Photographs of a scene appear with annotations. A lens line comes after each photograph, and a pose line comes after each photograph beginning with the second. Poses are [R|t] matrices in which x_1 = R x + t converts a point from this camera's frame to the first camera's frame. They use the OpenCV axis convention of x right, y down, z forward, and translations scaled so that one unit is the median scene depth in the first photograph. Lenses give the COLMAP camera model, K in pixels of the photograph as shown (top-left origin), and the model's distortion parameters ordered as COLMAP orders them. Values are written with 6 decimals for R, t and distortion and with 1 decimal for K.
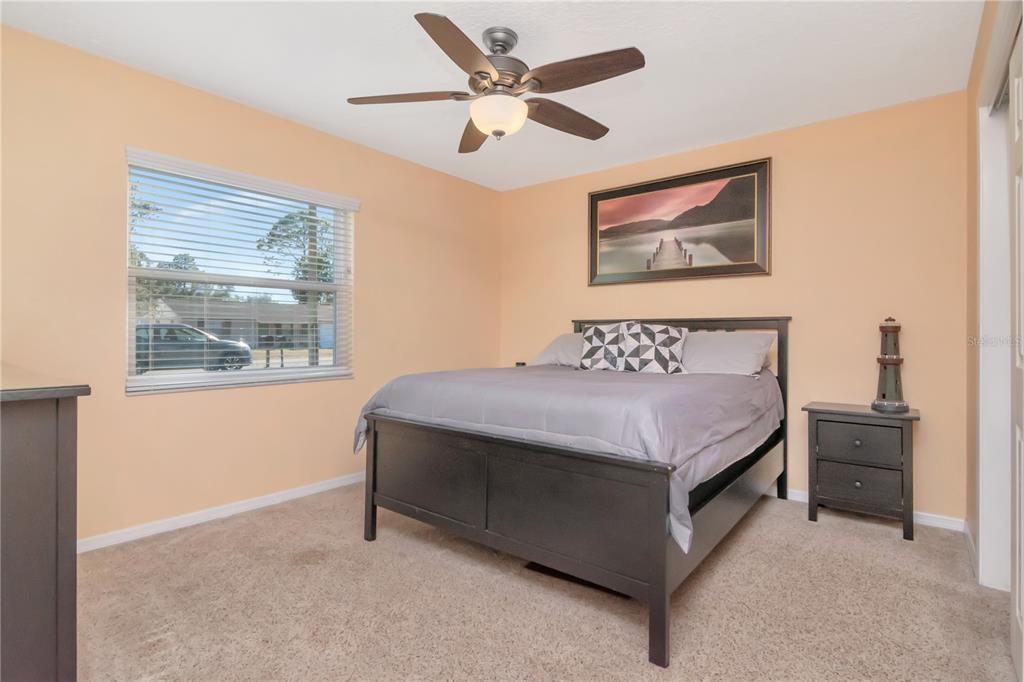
lens RADIAL K [[498.7, 0, 515.5], [0, 498.7, 338.1], [0, 0, 1]] dist [-0.004074, -0.006365]
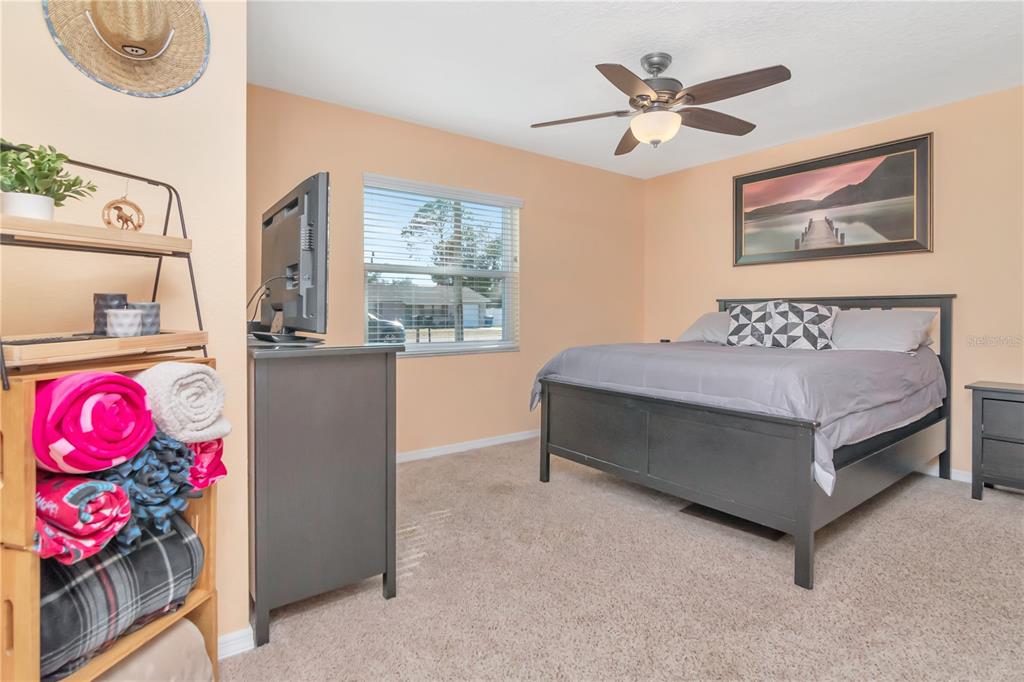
lens RADIAL K [[506.9, 0, 517.5], [0, 506.9, 317.7], [0, 0, 1]] dist [-0.004524, -0.007156]
pose [[0.969443, -0.001237, -0.245314, -0.049533], [0.001081, 0.999999, -0.000769, 0.003823], [0.245315, 0.000481, 0.969443, -0.210706]]
